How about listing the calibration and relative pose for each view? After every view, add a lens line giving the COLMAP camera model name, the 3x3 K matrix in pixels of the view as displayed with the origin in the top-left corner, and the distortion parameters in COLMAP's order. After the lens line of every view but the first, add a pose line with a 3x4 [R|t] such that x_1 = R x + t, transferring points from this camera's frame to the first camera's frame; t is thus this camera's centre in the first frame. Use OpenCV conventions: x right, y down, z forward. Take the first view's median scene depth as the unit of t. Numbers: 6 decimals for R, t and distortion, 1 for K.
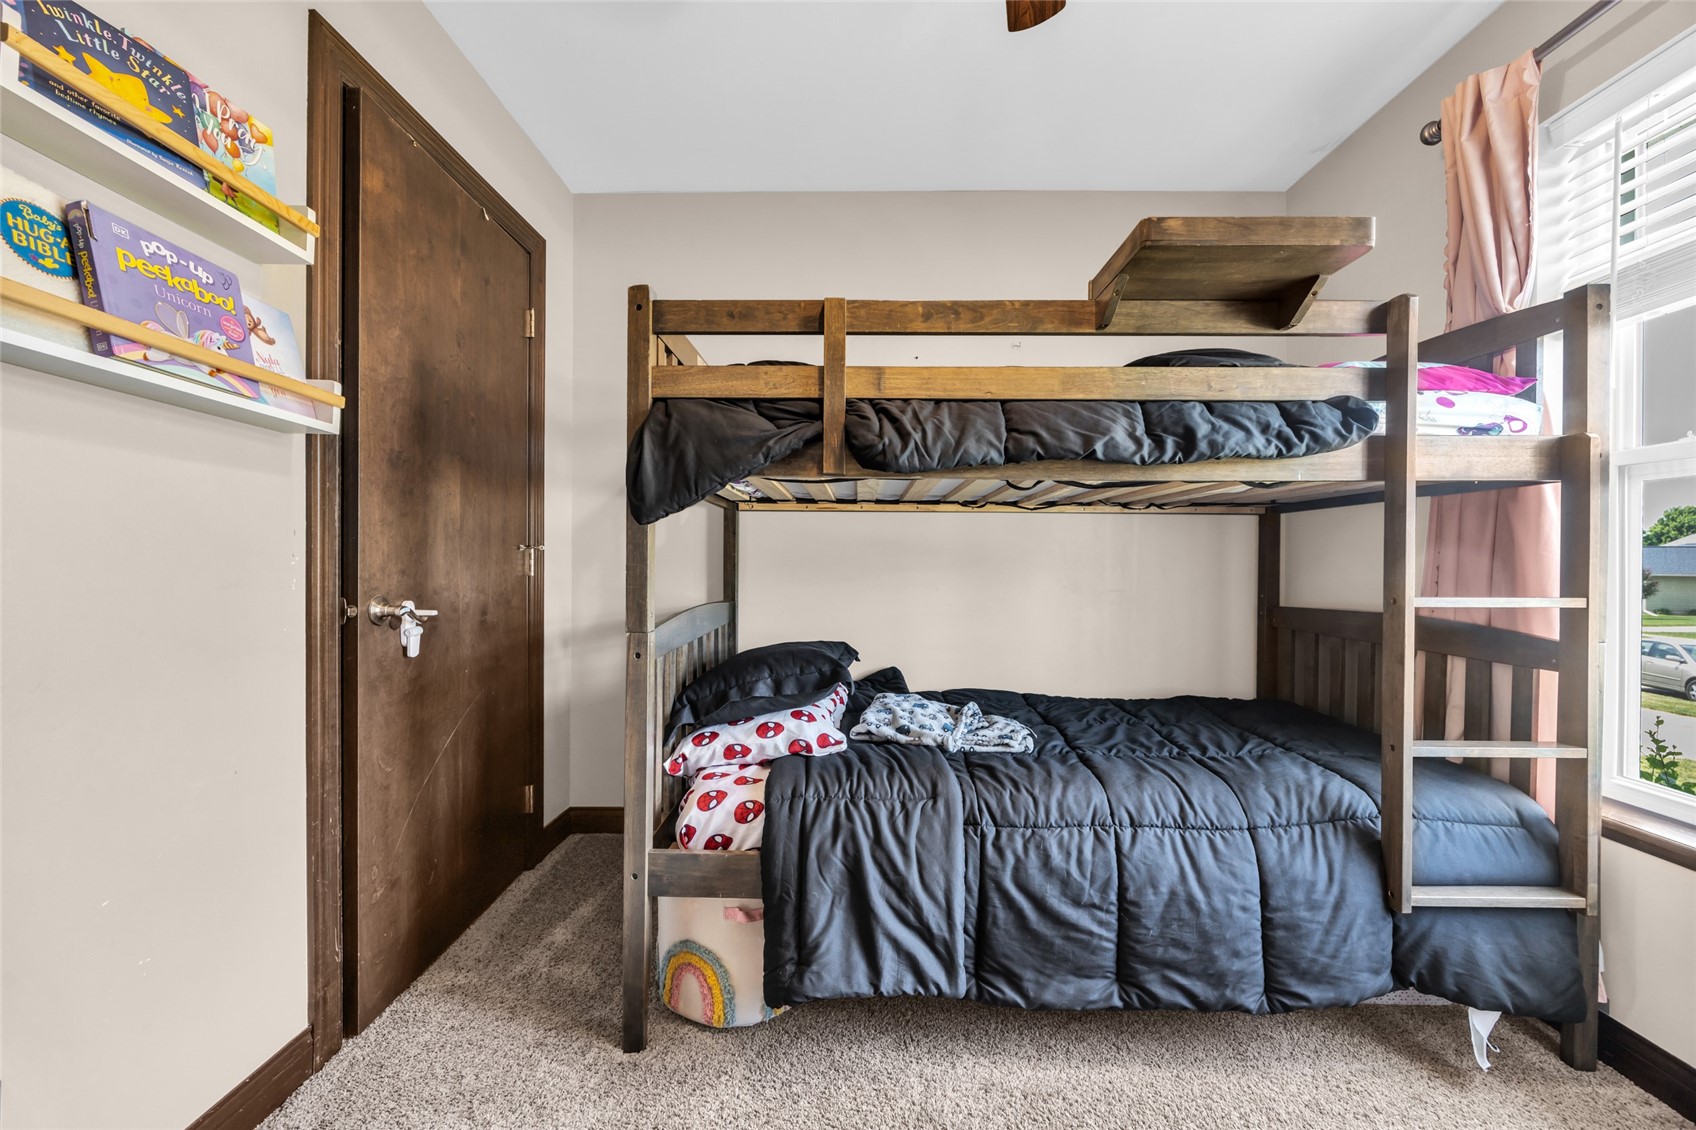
lens RADIAL K [[648.0, 0, 845.7], [0, 648.0, 558.1], [0, 0, 1]] dist [-0.004735, 0.000112]
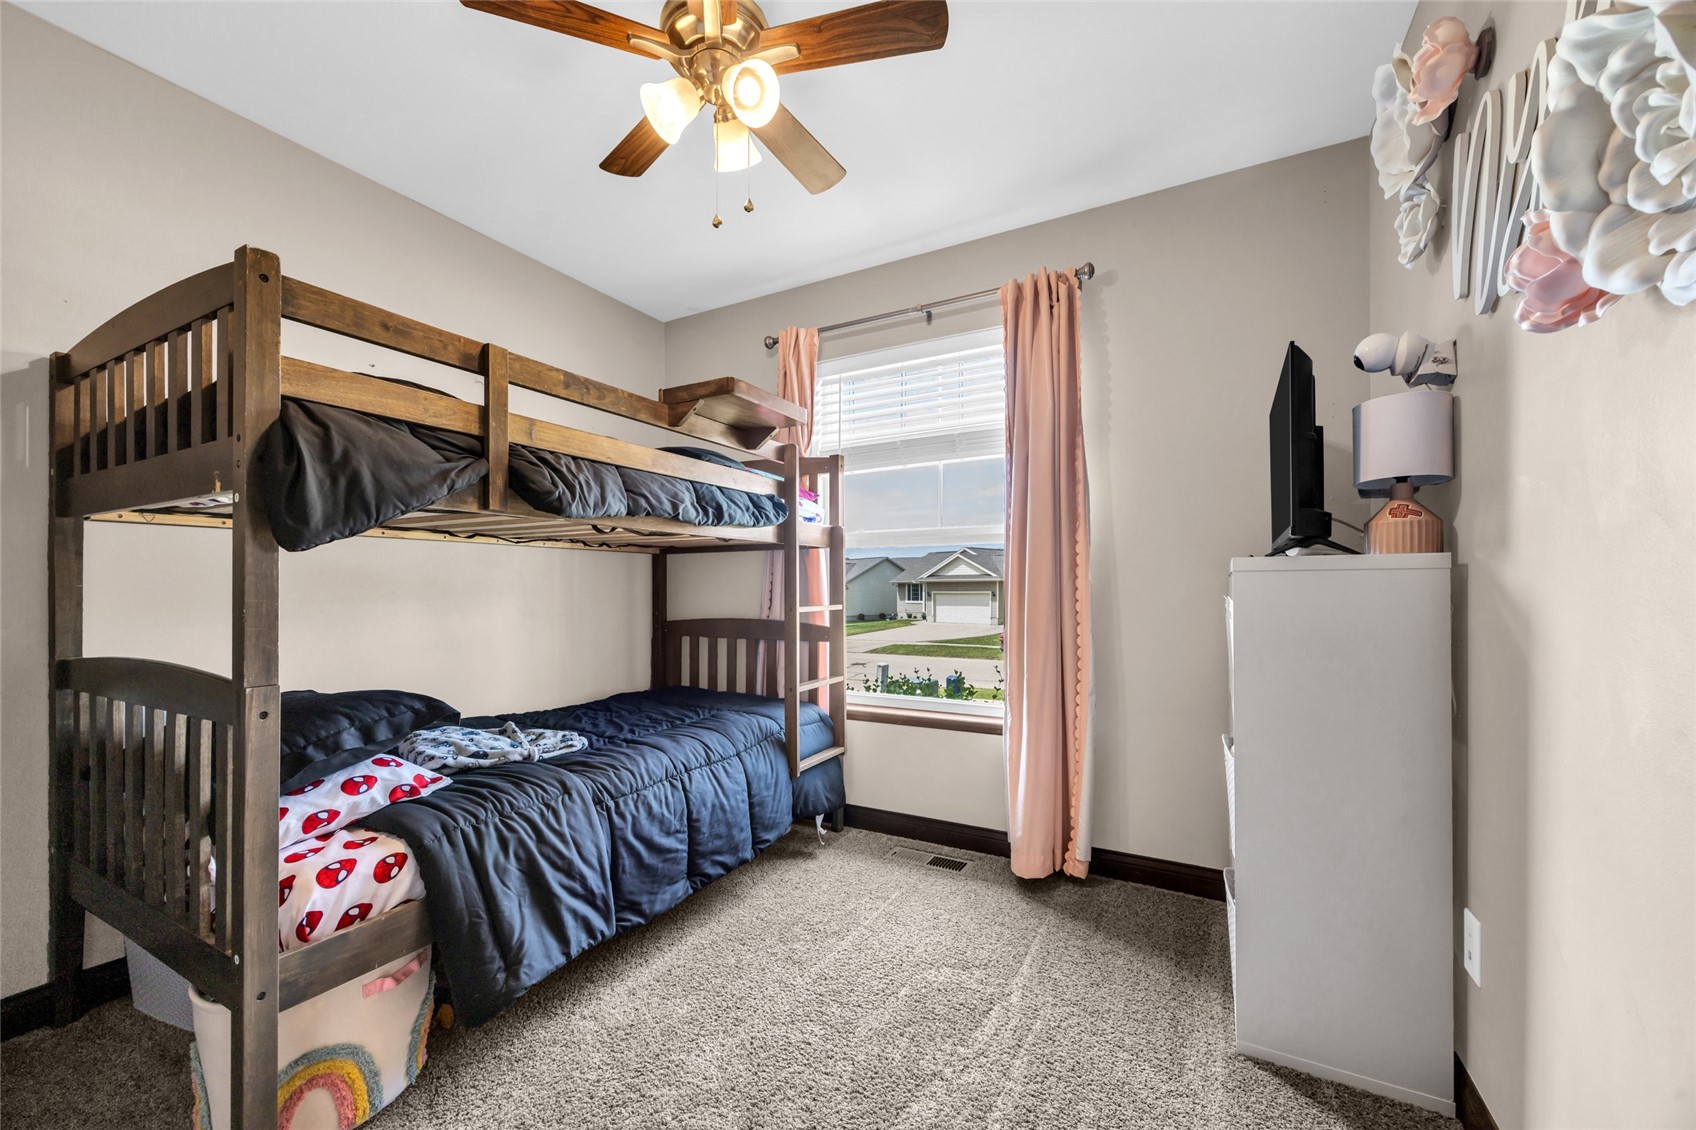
lens RADIAL K [[648.0, 0, 840.1], [0, 648.0, 580.7], [0, 0, 1]] dist [-0.004735, 0.000112]
pose [[0.474530, 0.000414, 0.880239, -0.688465], [0.003949, 0.999989, -0.002599, -0.010414], [-0.880231, 0.004710, 0.474523, 0.001824]]
